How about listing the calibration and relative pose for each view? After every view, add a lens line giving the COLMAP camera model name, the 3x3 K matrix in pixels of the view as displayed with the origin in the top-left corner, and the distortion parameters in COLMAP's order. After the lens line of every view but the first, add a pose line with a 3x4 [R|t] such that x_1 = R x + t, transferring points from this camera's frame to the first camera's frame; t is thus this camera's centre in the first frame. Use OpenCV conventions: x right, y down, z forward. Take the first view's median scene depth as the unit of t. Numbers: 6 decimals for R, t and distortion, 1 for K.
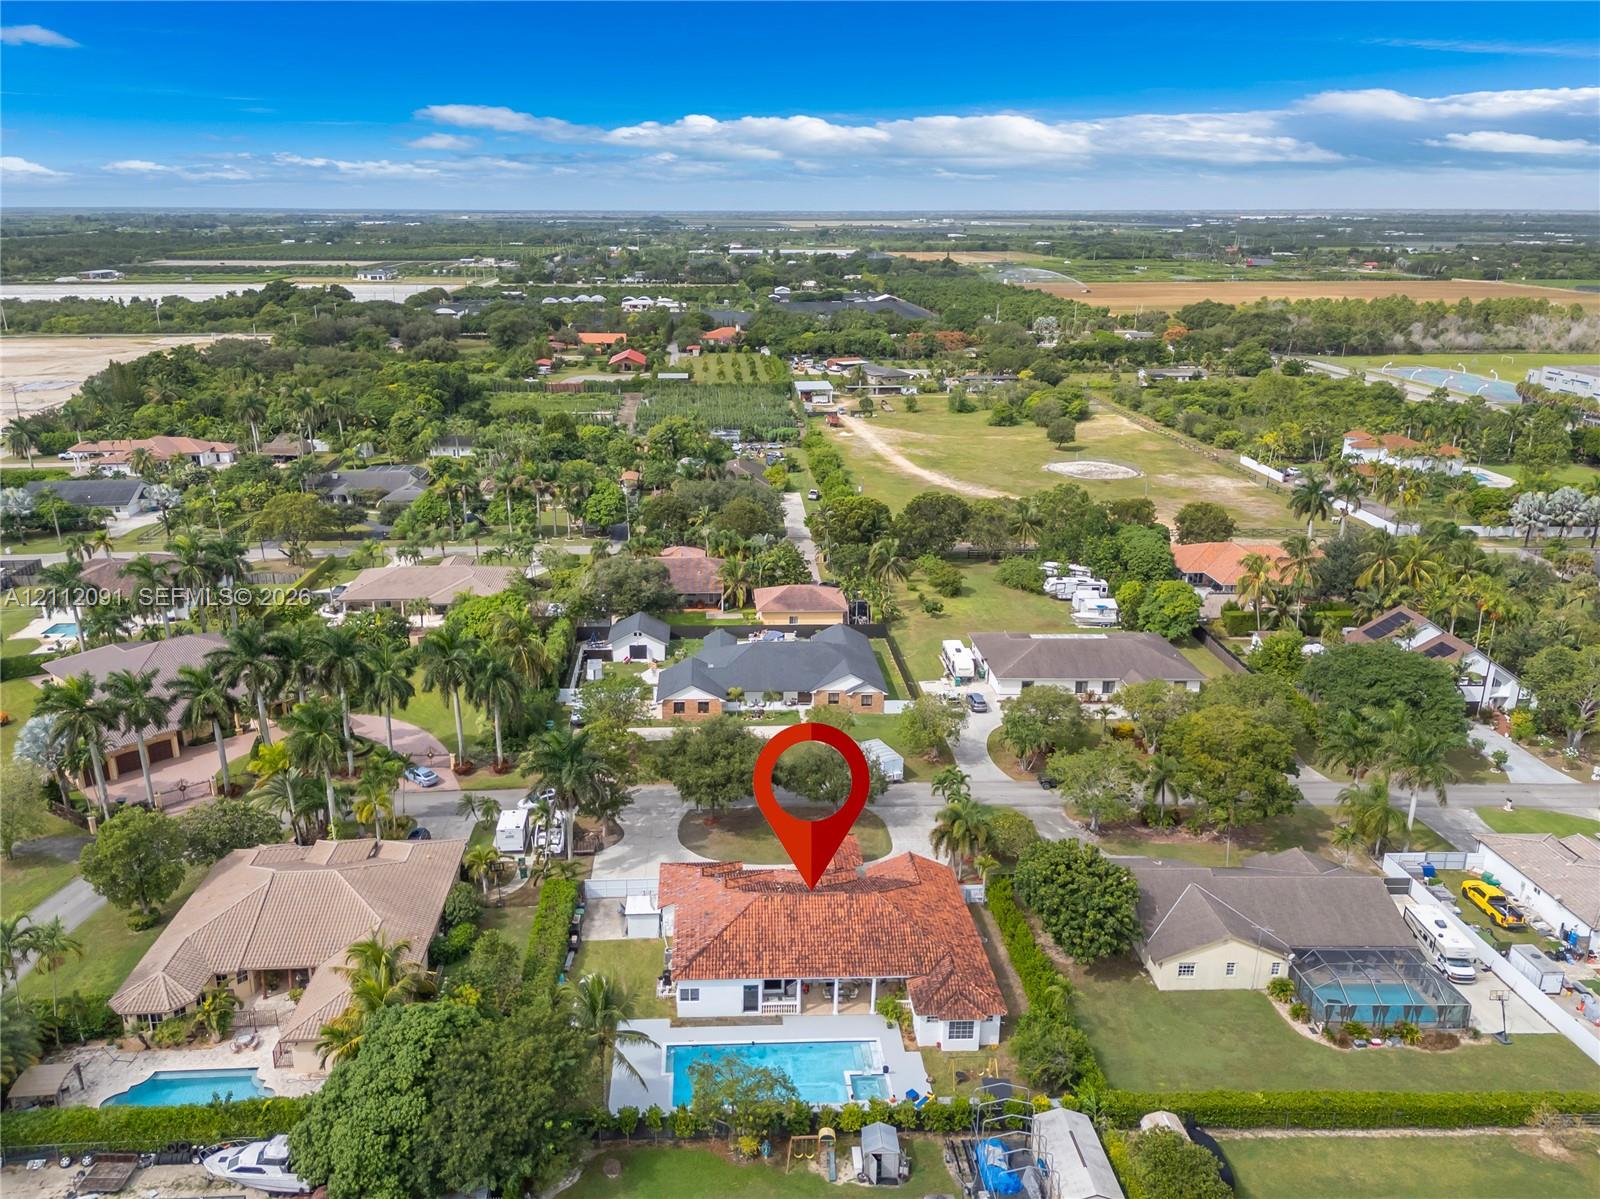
lens RADIAL K [[1245.1, 0, 778.9], [0, 1245.1, 598.9], [0, 0, 1]] dist [0.006607, 0.000255]
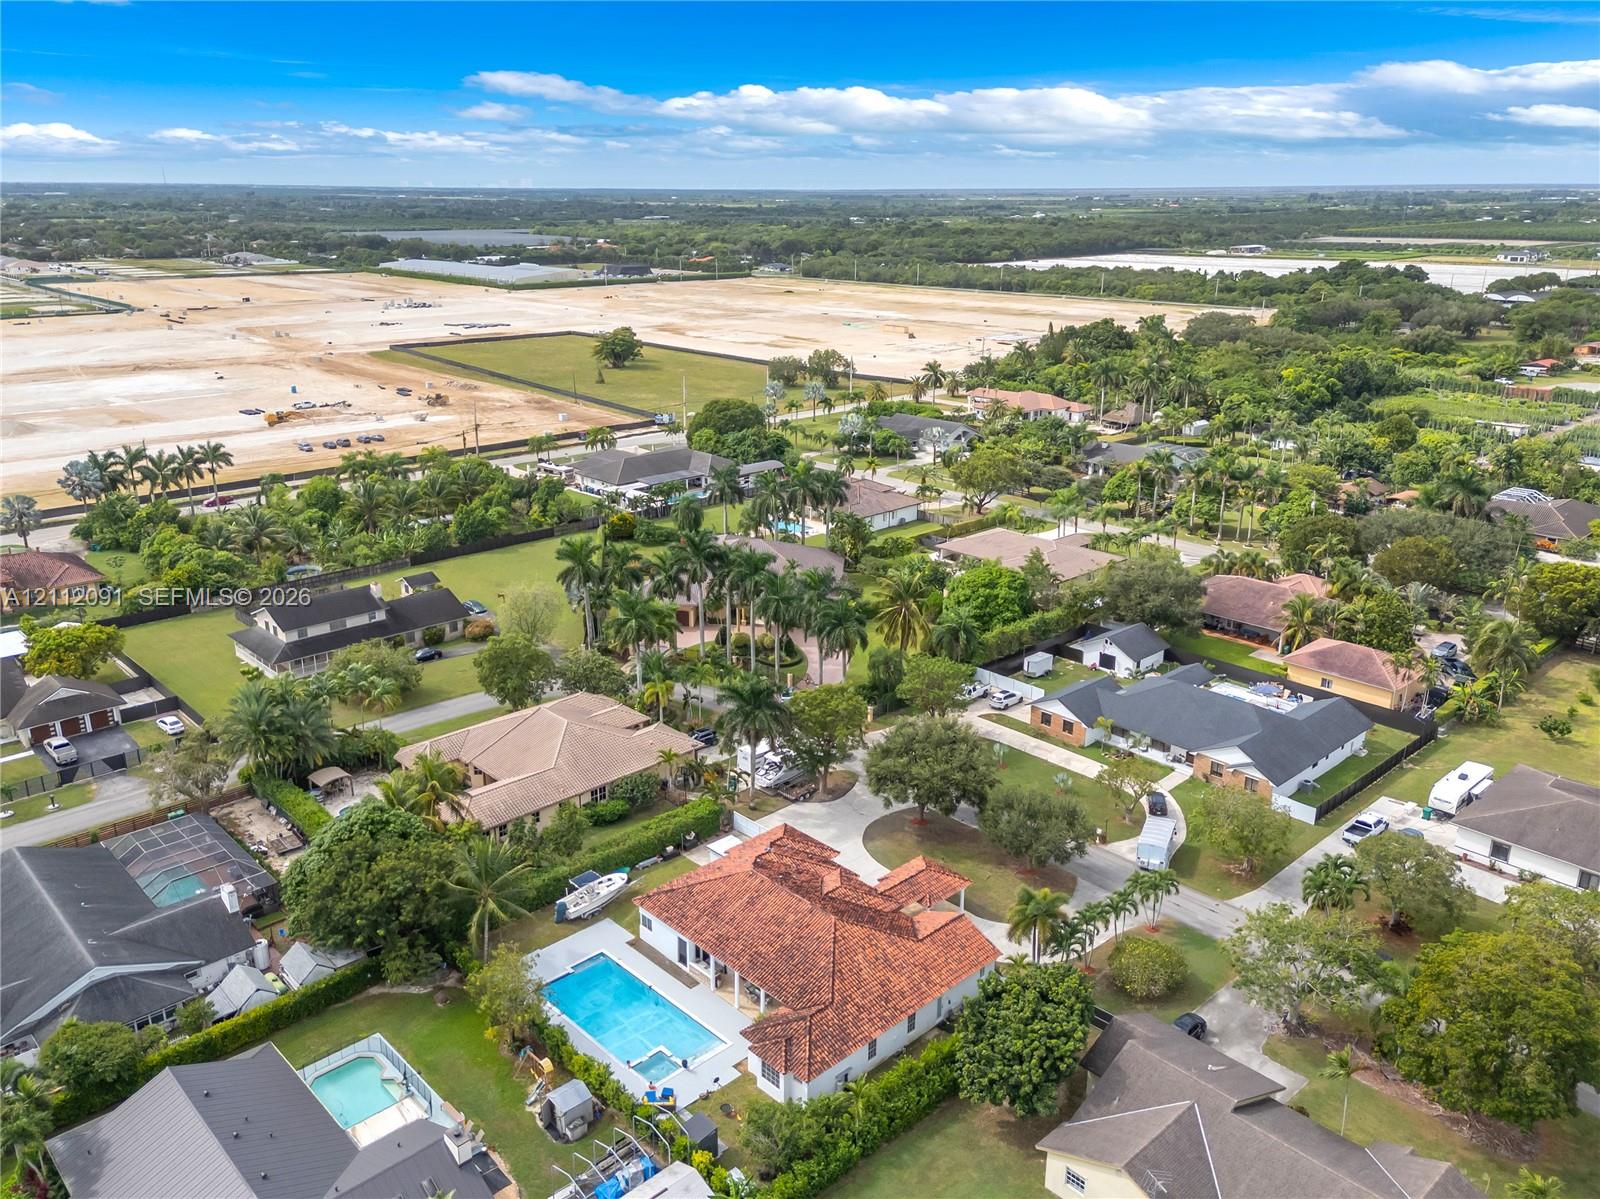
lens RADIAL K [[1245.1, 0, 778.9], [0, 1245.1, 598.9], [0, 0, 1]] dist [0.006607, 0.000255]
pose [[0.630269, 0.235333, -0.739851, 0.378109], [-0.222486, 0.967734, 0.118286, -0.053584], [0.743815, 0.090054, 0.662291, 0.183273]]
